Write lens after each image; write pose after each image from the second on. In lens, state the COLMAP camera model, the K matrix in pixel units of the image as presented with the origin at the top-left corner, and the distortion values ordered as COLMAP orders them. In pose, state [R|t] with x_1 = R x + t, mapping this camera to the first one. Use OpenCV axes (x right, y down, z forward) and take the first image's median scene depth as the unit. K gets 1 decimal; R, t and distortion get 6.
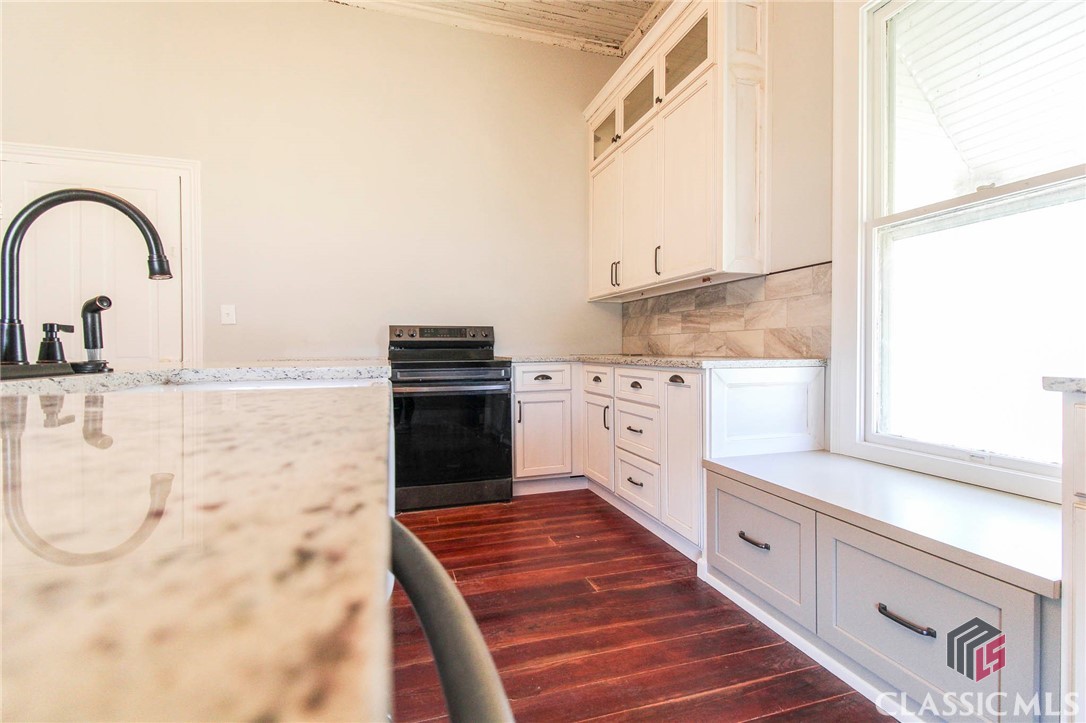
lens RADIAL K [[496.2, 0, 546.5], [0, 496.2, 353.4], [0, 0, 1]] dist [0.013579, -0.007633]
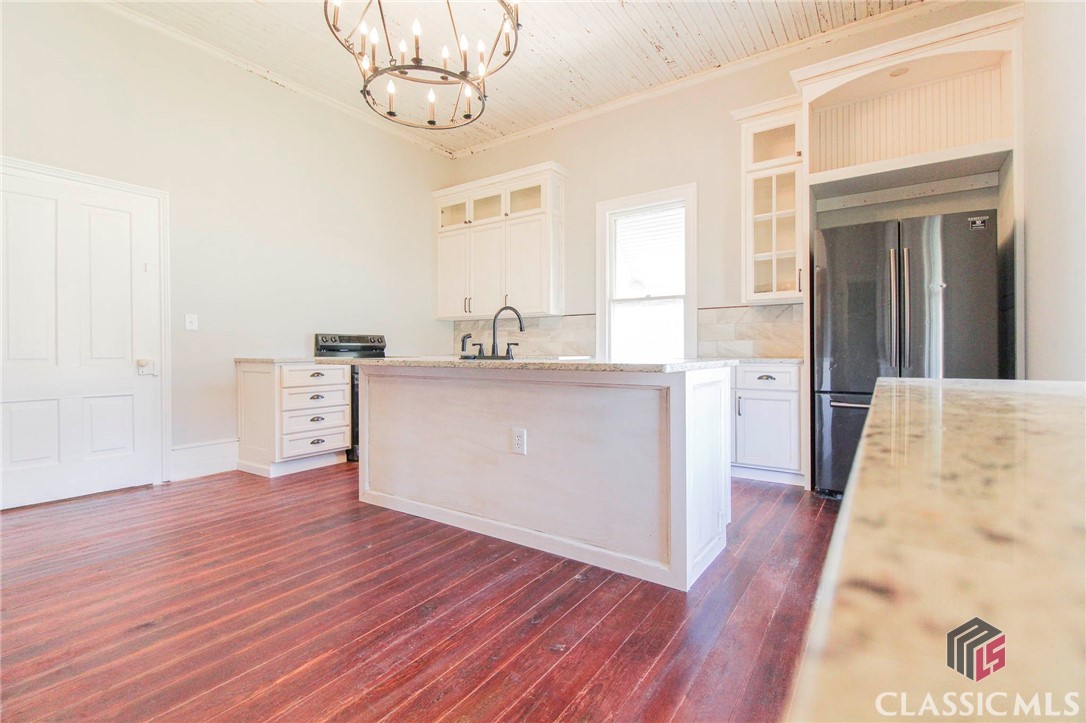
lens RADIAL K [[496.2, 0, 551.2], [0, 496.2, 350.6], [0, 0, 1]] dist [0.013579, -0.007633]
pose [[0.789599, 0.001924, 0.613620, -0.727314], [0.004713, 0.999947, -0.009200, 0.004677], [-0.613604, 0.010156, 0.789548, -0.505302]]
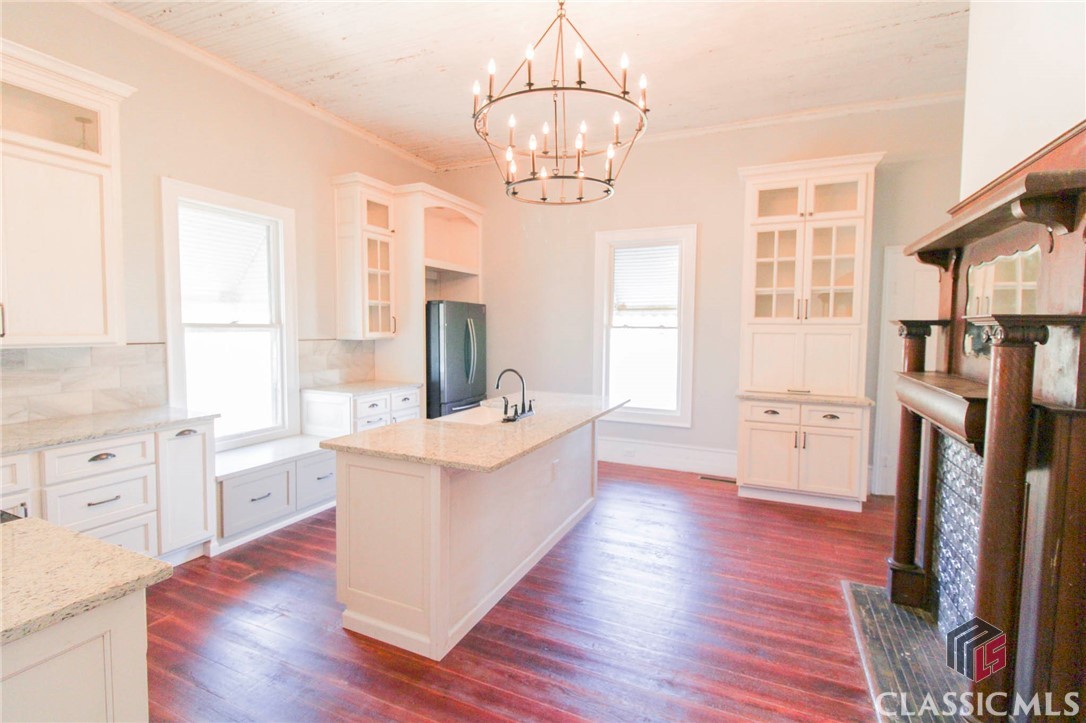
lens RADIAL K [[496.2, 0, 546.0], [0, 496.2, 351.5], [0, 0, 1]] dist [0.013579, -0.007633]
pose [[-0.745810, -0.037733, 0.665089, -0.984758], [-0.004084, 0.998635, 0.052077, -0.175429], [-0.666146, 0.036124, -0.744946, 0.978821]]
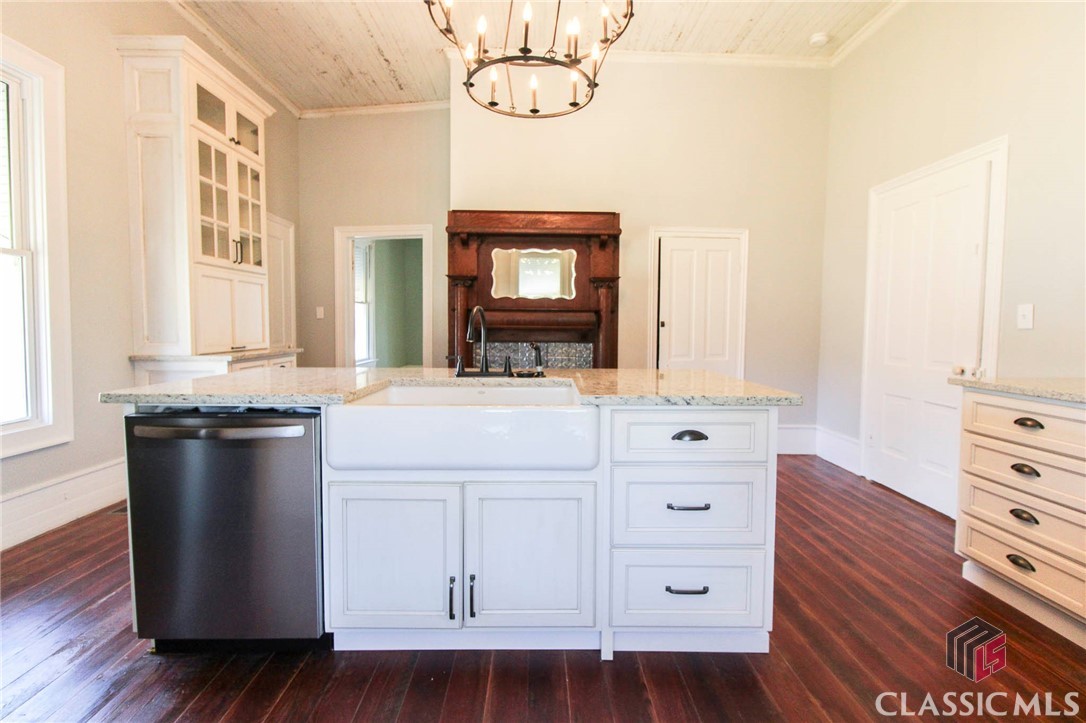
lens RADIAL K [[496.2, 0, 555.4], [0, 496.2, 345.6], [0, 0, 1]] dist [0.013579, -0.007633]
pose [[-0.280789, 0.045379, -0.958696, 0.357989], [-0.009513, 0.998701, 0.050059, -0.066851], [0.959722, 0.023176, -0.279992, 0.531779]]
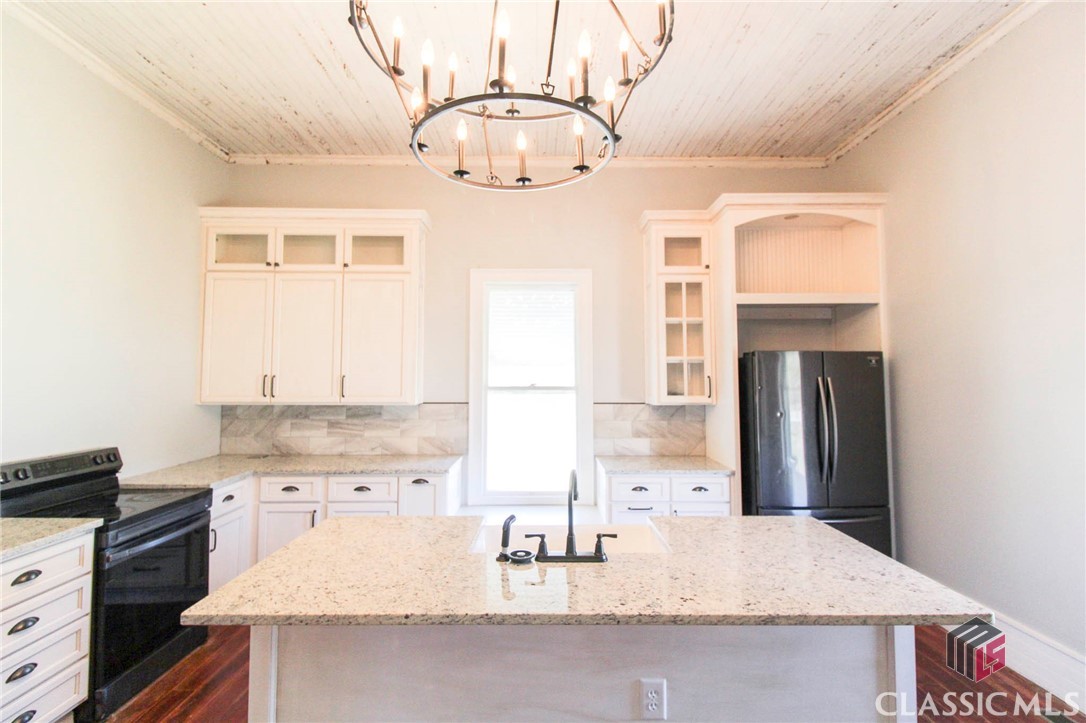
lens RADIAL K [[496.2, 0, 548.3], [0, 496.2, 352.9], [0, 0, 1]] dist [0.013579, -0.007633]
pose [[0.292240, 0.051085, 0.954980, -0.832562], [0.004176, 0.998495, -0.054691, -0.194079], [-0.956336, 0.019971, 0.291587, 0.102494]]
